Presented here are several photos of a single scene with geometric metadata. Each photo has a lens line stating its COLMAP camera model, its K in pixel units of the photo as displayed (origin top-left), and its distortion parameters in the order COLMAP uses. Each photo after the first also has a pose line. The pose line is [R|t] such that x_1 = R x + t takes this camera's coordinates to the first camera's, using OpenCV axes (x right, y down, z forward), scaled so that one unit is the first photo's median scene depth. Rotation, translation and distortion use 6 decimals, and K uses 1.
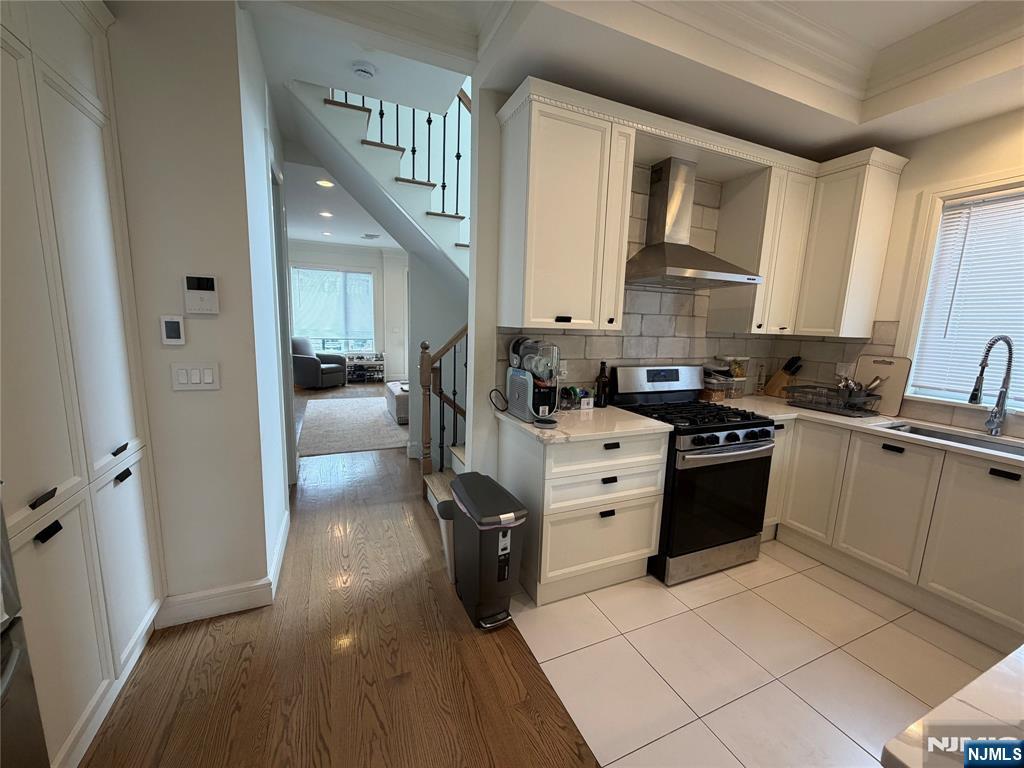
lens RADIAL K [[407.6, 0, 512.0], [0, 407.6, 384.0], [0, 0, 1]] dist [0.001160, 0.000181]
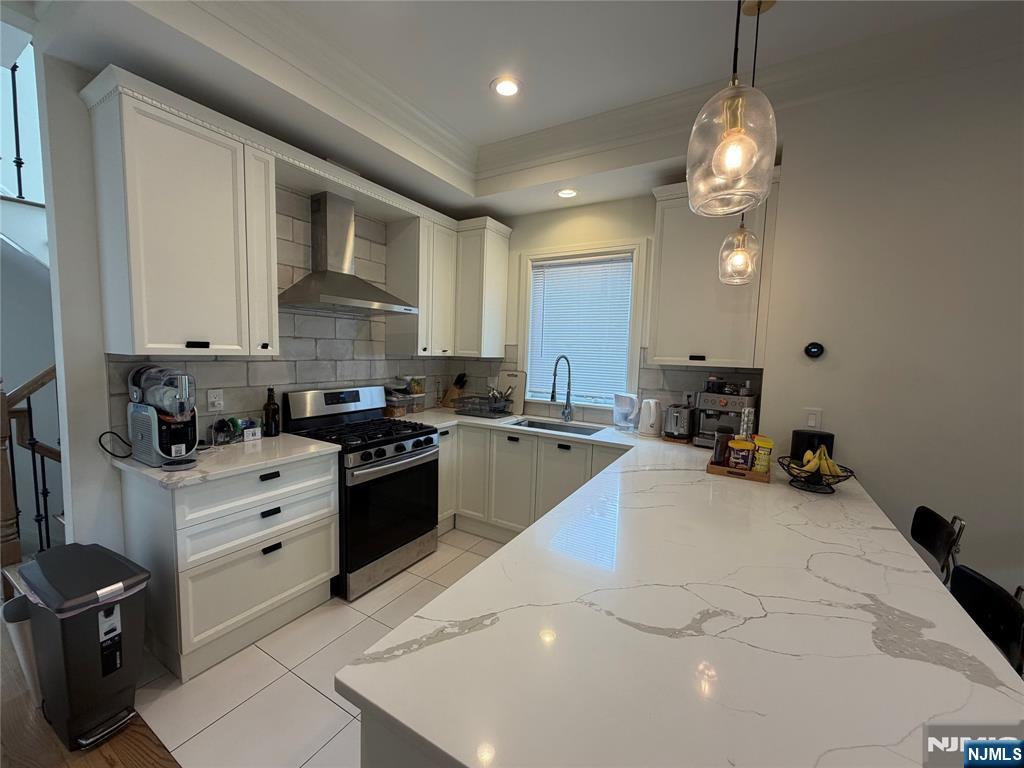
lens RADIAL K [[407.6, 0, 512.0], [0, 407.6, 384.0], [0, 0, 1]] dist [0.001160, 0.000181]
pose [[0.817697, -0.057565, 0.572763, 0.154415], [0.085579, 0.996087, -0.022065, 0.005351], [-0.569252, 0.067059, 0.819424, -0.109135]]
